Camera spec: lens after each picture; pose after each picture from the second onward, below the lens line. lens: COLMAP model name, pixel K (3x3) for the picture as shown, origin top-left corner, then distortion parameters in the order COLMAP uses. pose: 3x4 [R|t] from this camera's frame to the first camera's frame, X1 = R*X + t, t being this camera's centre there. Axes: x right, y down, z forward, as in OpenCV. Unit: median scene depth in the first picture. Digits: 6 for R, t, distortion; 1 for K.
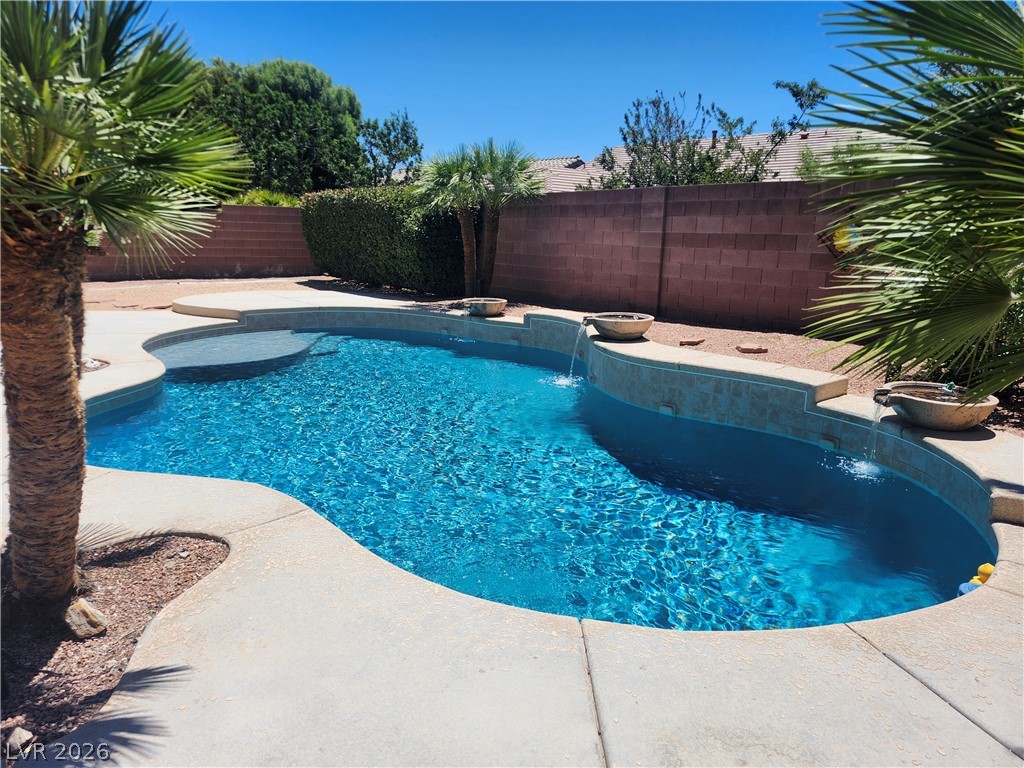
lens RADIAL K [[701.7, 0, 512.0], [0, 701.7, 384.0], [0, 0, 1]] dist [0.125476, -0.203952]
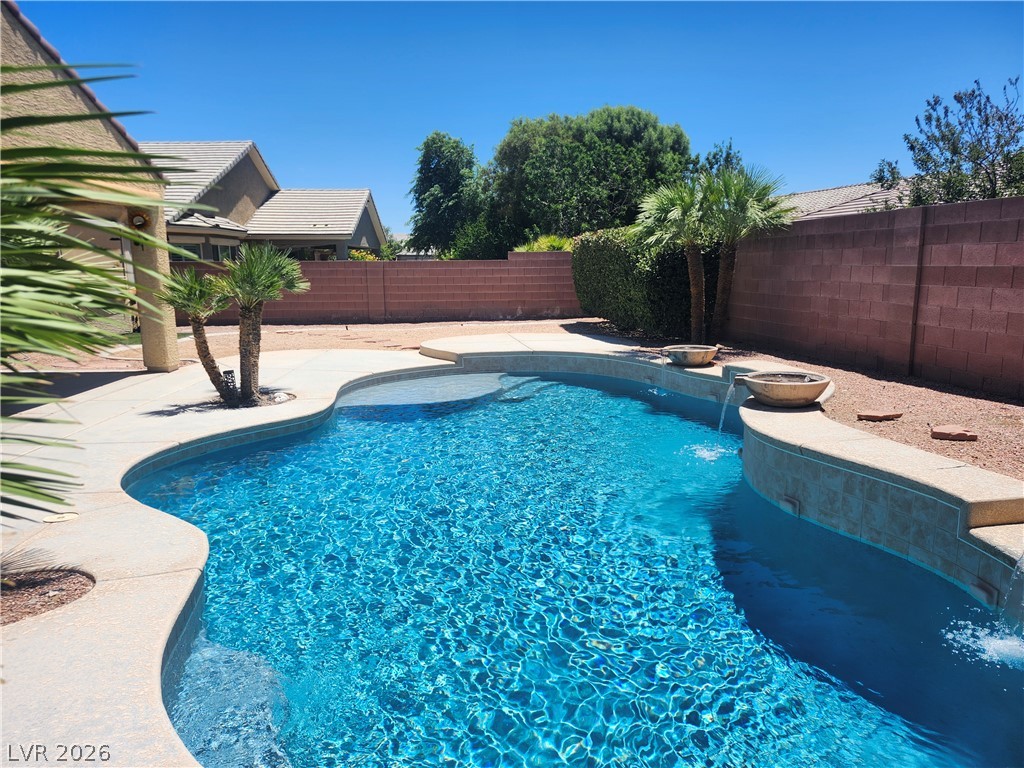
lens RADIAL K [[710.6, 0, 507.2], [0, 710.6, 401.8], [0, 0, 1]] dist [0.071574, -0.081175]
pose [[0.874000, 0.061705, -0.481991, 0.197305], [-0.074992, 0.997149, -0.008328, -0.027886], [0.480104, 0.043424, 0.876136, 0.112039]]
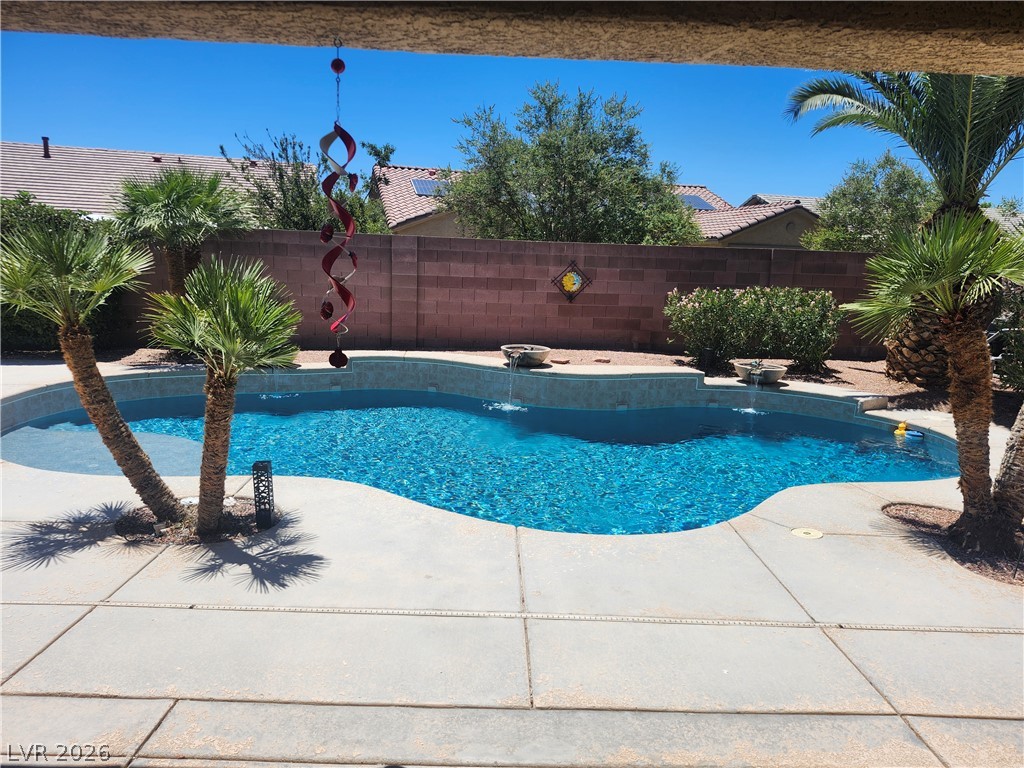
lens RADIAL K [[701.7, 0, 512.0], [0, 701.7, 384.0], [0, 0, 1]] dist [0.125476, -0.203952]
pose [[0.488067, -0.148088, 0.860151, -0.687969], [0.162846, 0.983646, 0.076947, -0.096595], [-0.857480, 0.102517, 0.504201, 0.287771]]
